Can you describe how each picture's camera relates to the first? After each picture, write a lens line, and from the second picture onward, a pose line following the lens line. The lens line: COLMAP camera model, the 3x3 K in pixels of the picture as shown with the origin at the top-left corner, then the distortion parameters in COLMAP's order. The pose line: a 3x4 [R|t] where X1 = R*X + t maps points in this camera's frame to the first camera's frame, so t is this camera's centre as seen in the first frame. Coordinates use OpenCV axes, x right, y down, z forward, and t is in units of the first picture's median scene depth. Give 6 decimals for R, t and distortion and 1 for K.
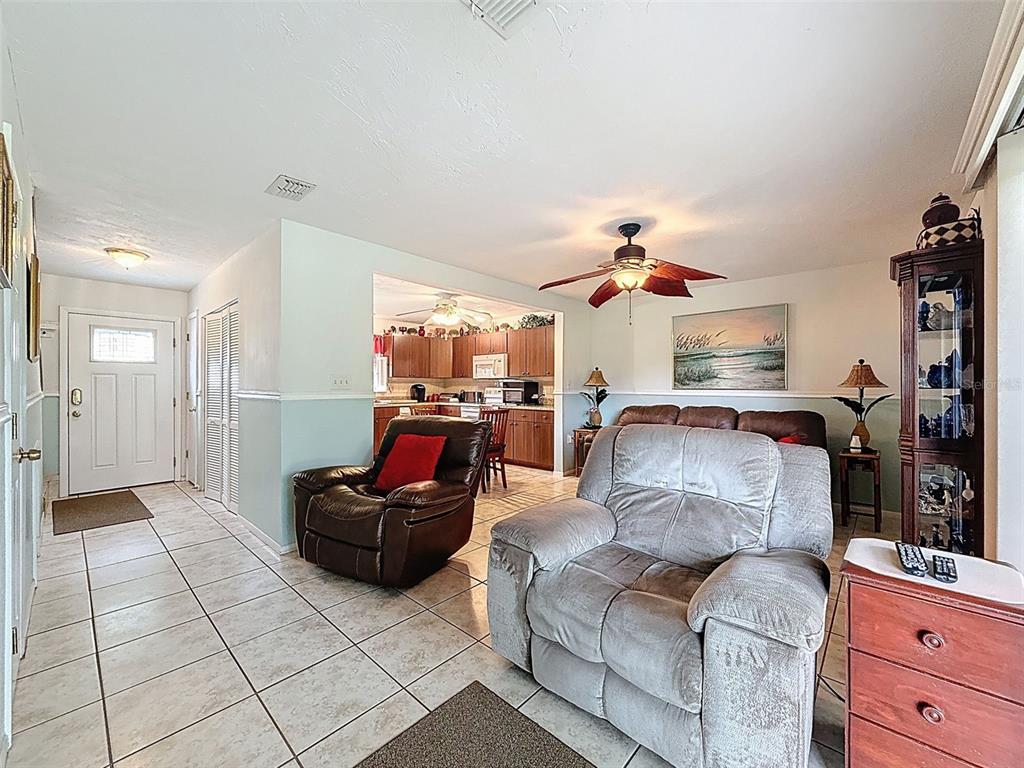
lens RADIAL K [[411.0, 0, 514.5], [0, 411.0, 383.6], [0, 0, 1]] dist [0.001286, 0.000026]
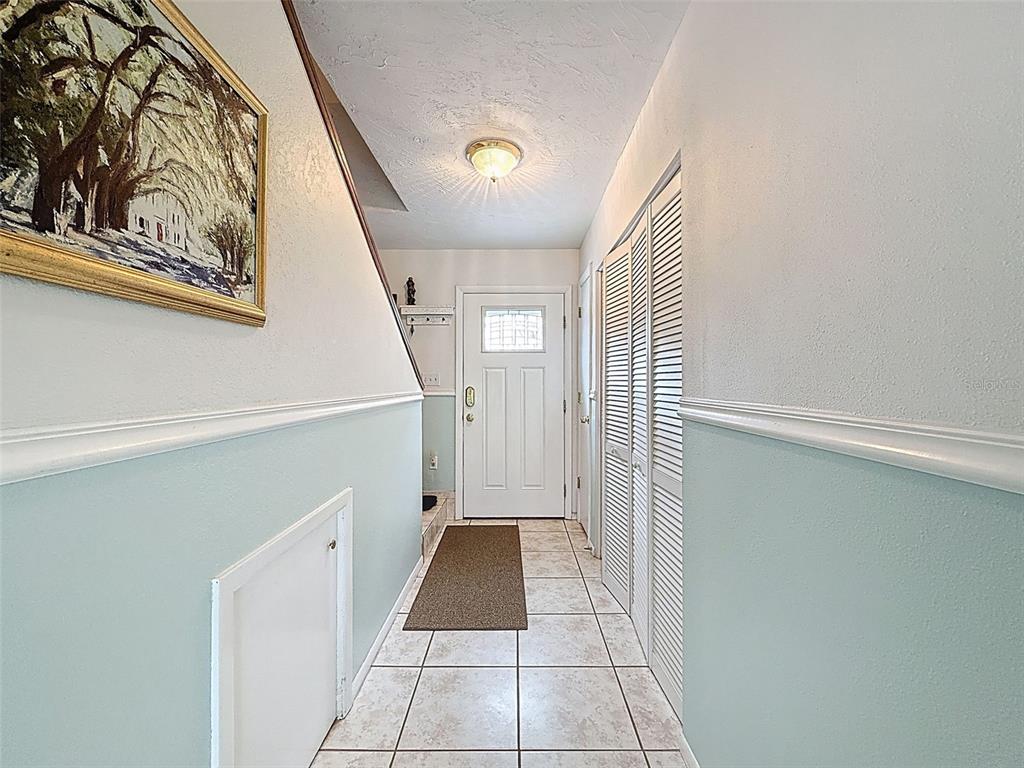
lens RADIAL K [[411.0, 0, 510.5], [0, 411.0, 379.1], [0, 0, 1]] dist [0.001286, 0.000026]
pose [[0.668703, 0.000882, -0.743529, -0.373460], [0.002465, 0.999991, 0.003403, -0.004088], [0.743526, -0.004108, 0.668695, 0.471297]]
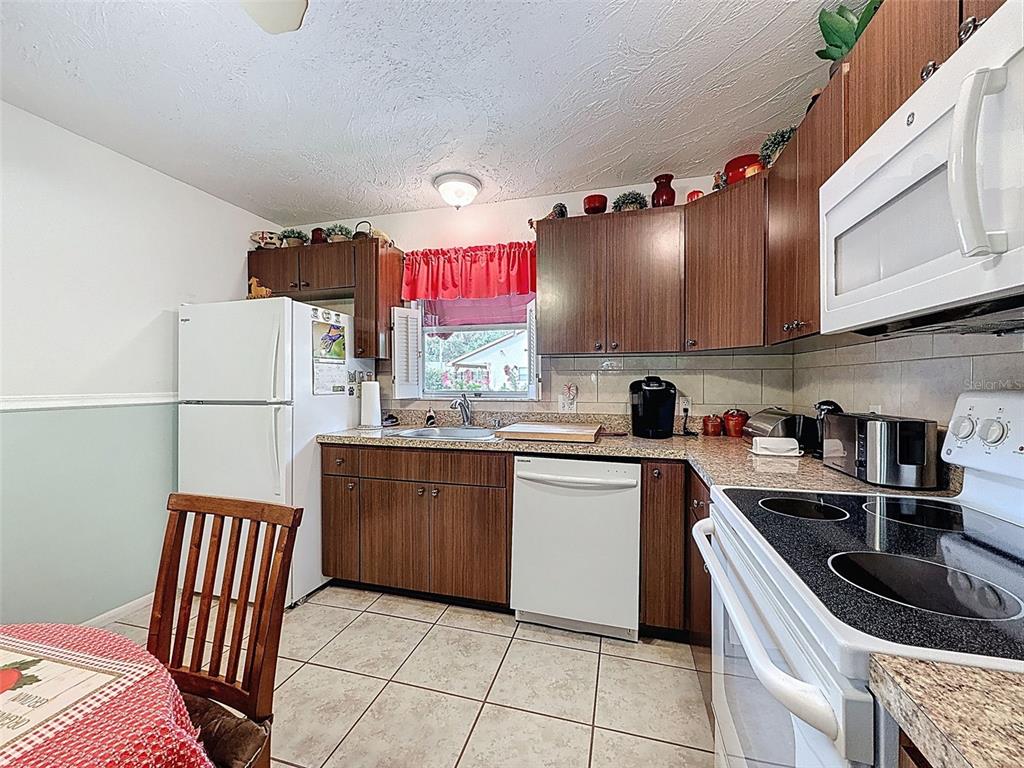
lens RADIAL K [[411.0, 0, 511.3], [0, 411.0, 385.1], [0, 0, 1]] dist [0.001286, 0.000026]
pose [[0.445790, 0.000587, -0.895138, -0.020611], [0.013864, 0.999875, 0.007560, 0.006231], [0.895030, -0.015780, 0.445726, 1.198919]]
